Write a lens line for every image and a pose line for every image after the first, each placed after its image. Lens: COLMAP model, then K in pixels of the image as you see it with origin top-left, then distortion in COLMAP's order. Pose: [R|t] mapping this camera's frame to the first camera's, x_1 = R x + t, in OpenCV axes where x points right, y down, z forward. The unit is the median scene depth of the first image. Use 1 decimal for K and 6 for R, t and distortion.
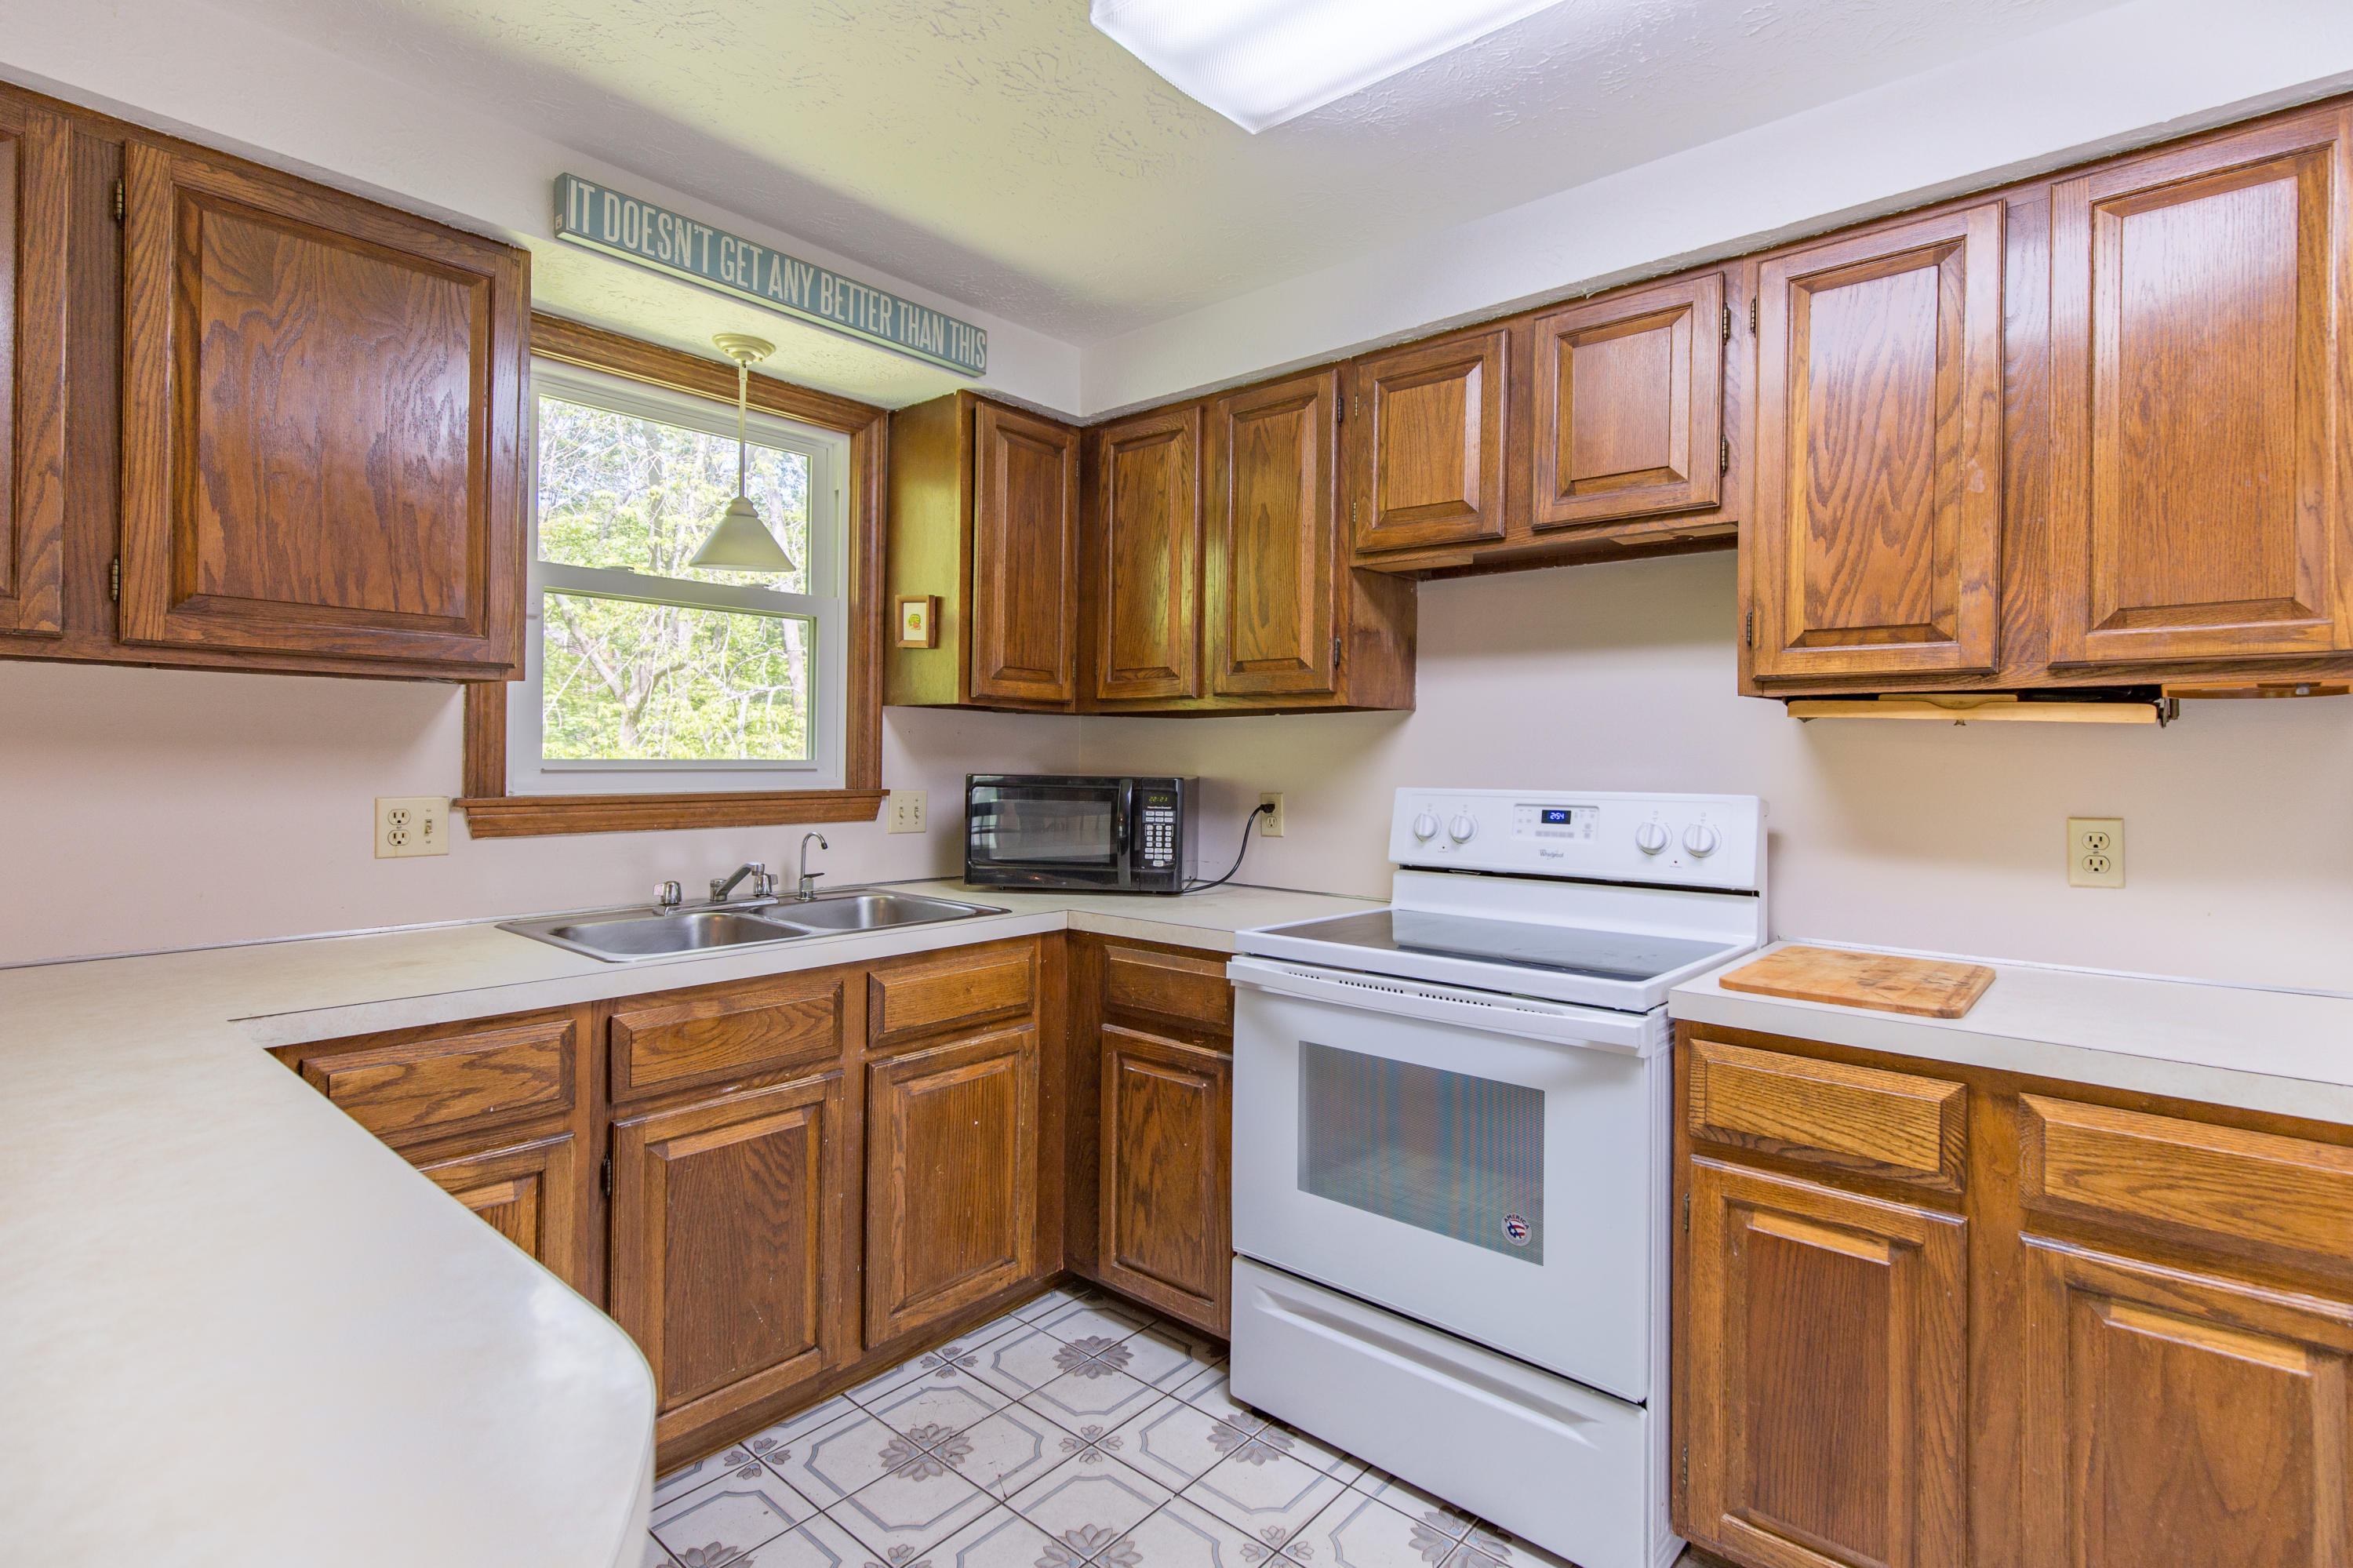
lens RADIAL K [[1103.3, 0, 1176.5], [0, 1103.3, 773.5], [0, 0, 1]] dist [-0.023472, -0.000382]
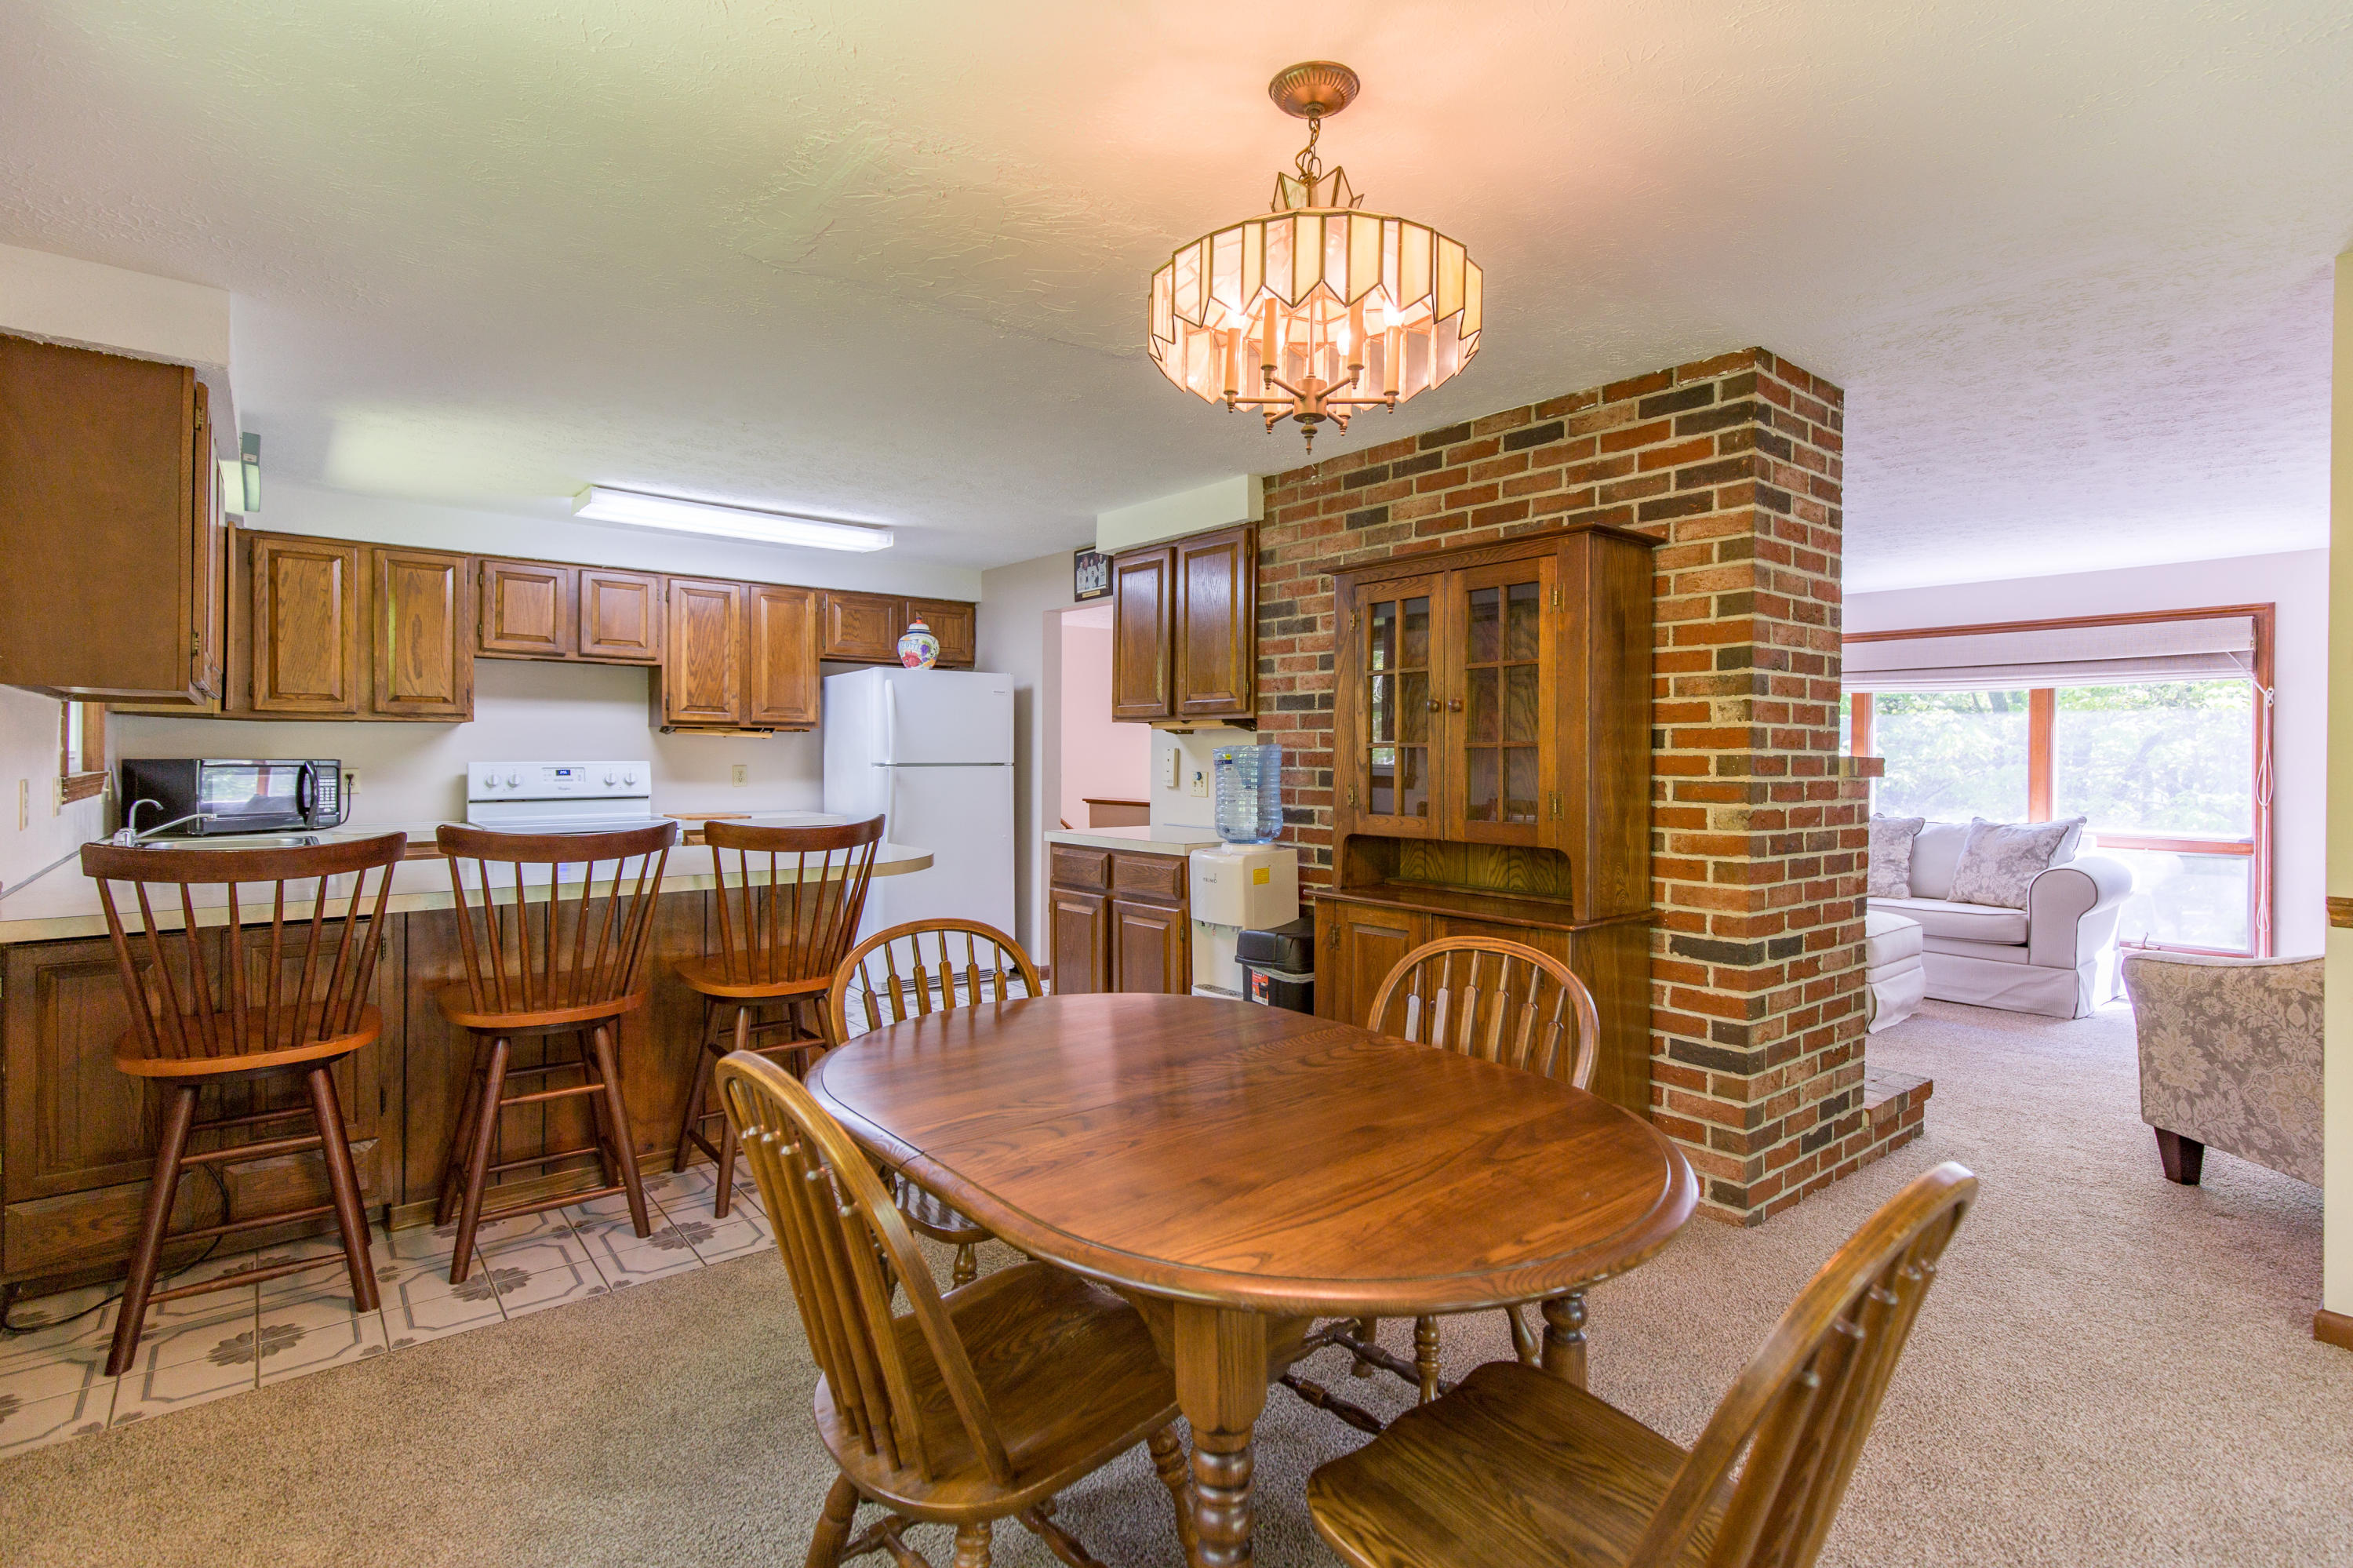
lens RADIAL K [[1103.3, 0, 1180.2], [0, 1103.3, 763.2], [0, 0, 1]] dist [-0.023472, -0.000382]
pose [[0.199434, -0.022961, 0.979642, -1.936089], [0.001813, 0.999732, 0.023063, -0.035744], [-0.979910, -0.002824, 0.199422, -0.856160]]
